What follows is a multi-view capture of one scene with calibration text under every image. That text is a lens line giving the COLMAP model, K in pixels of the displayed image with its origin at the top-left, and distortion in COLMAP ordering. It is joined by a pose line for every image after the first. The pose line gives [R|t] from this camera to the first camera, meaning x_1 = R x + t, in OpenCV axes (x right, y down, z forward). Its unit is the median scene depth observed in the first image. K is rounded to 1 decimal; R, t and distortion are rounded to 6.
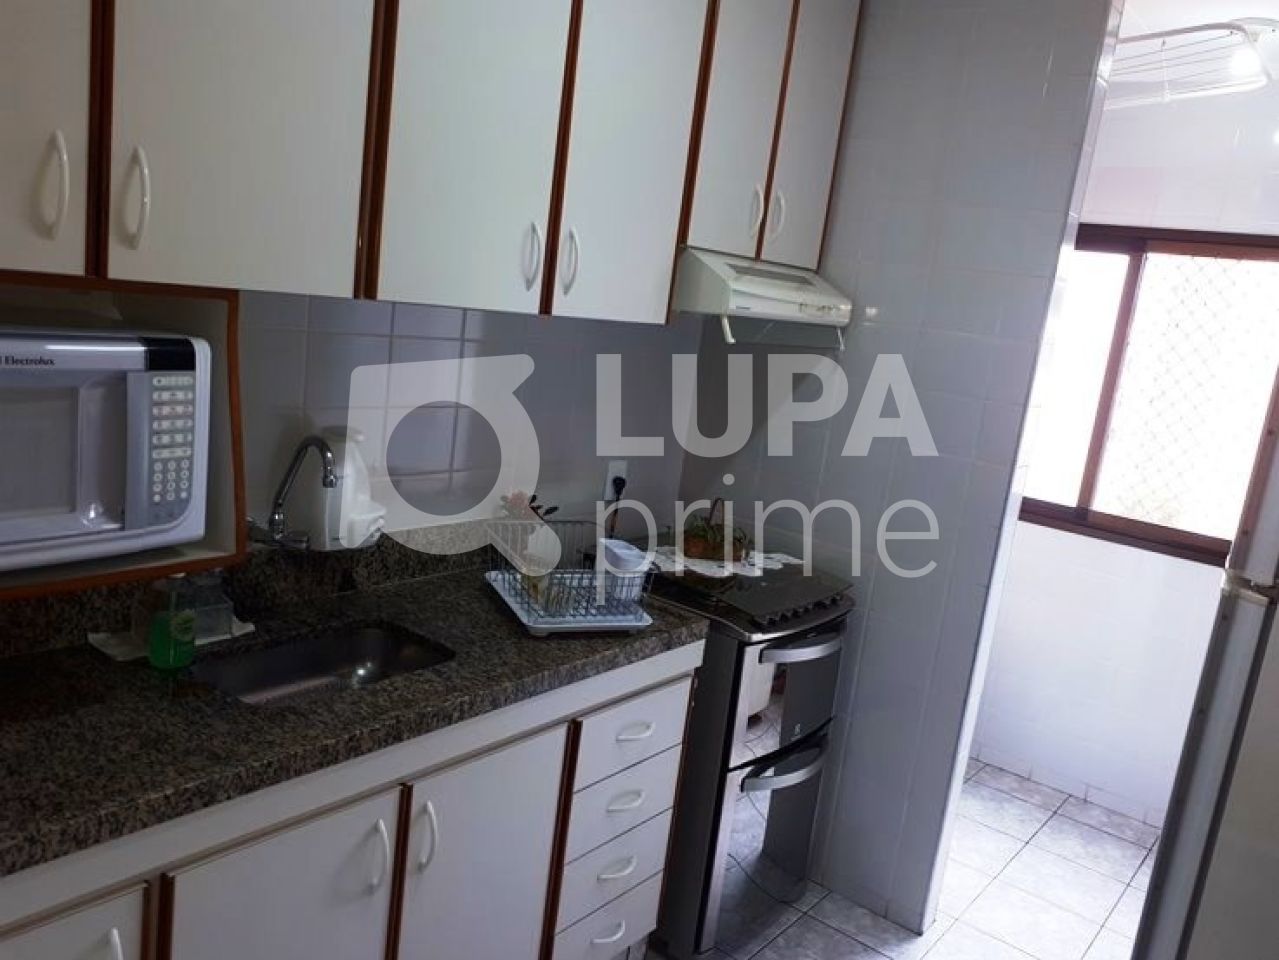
lens RADIAL K [[1036.7, 0, 639.5], [0, 1036.7, 480.0], [0, 0, 1]] dist [-0.002087, -0.001741]
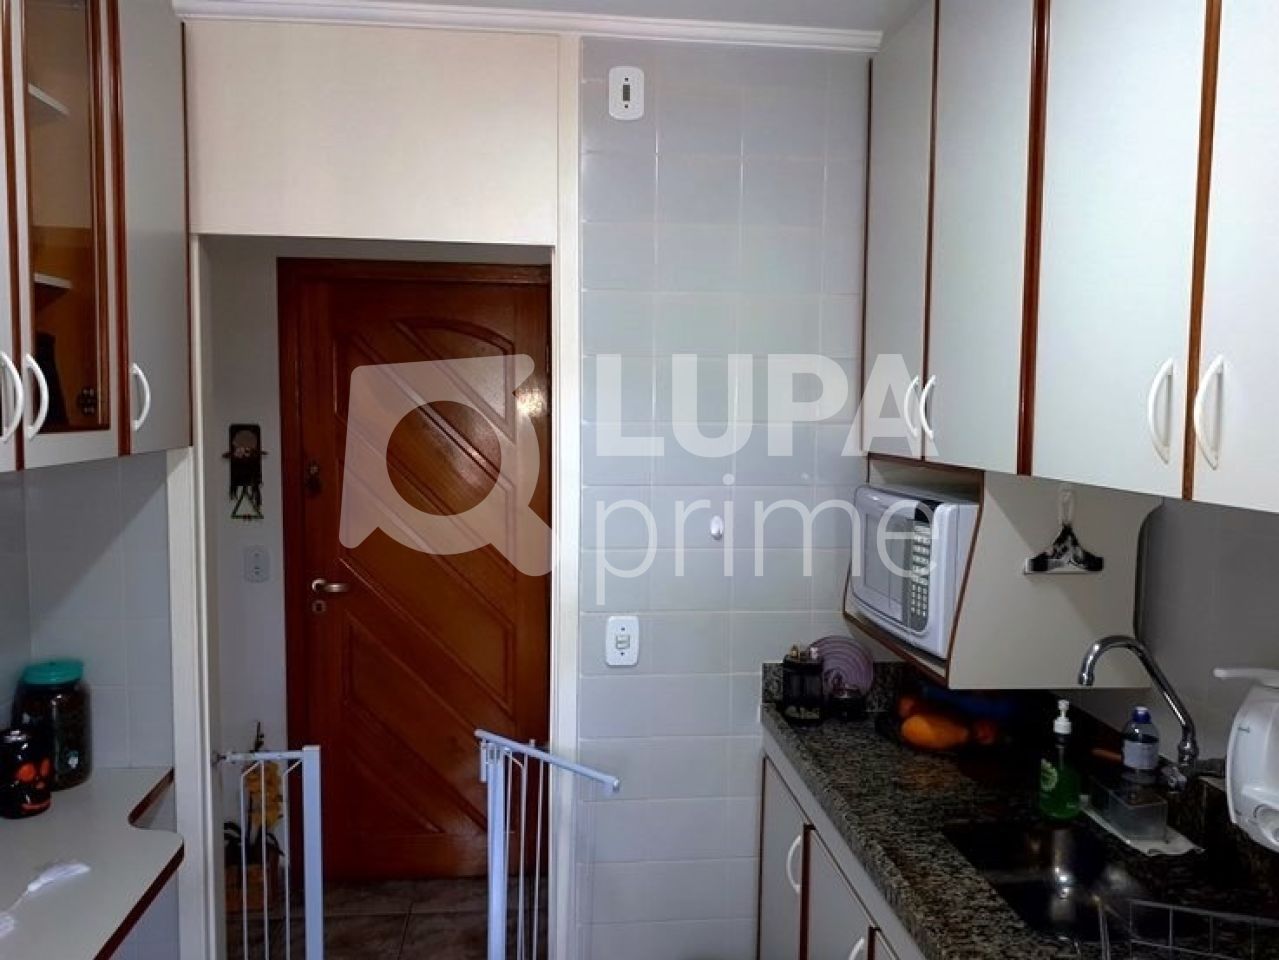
lens RADIAL K [[1036.7, 0, 639.5], [0, 1036.7, 480.0], [0, 0, 1]] dist [-0.002087, -0.001741]
pose [[-0.705146, -0.078910, -0.704657, 0.691034], [-0.237315, 0.962739, 0.129670, -0.209894], [0.668169, 0.258662, -0.697599, 1.429615]]
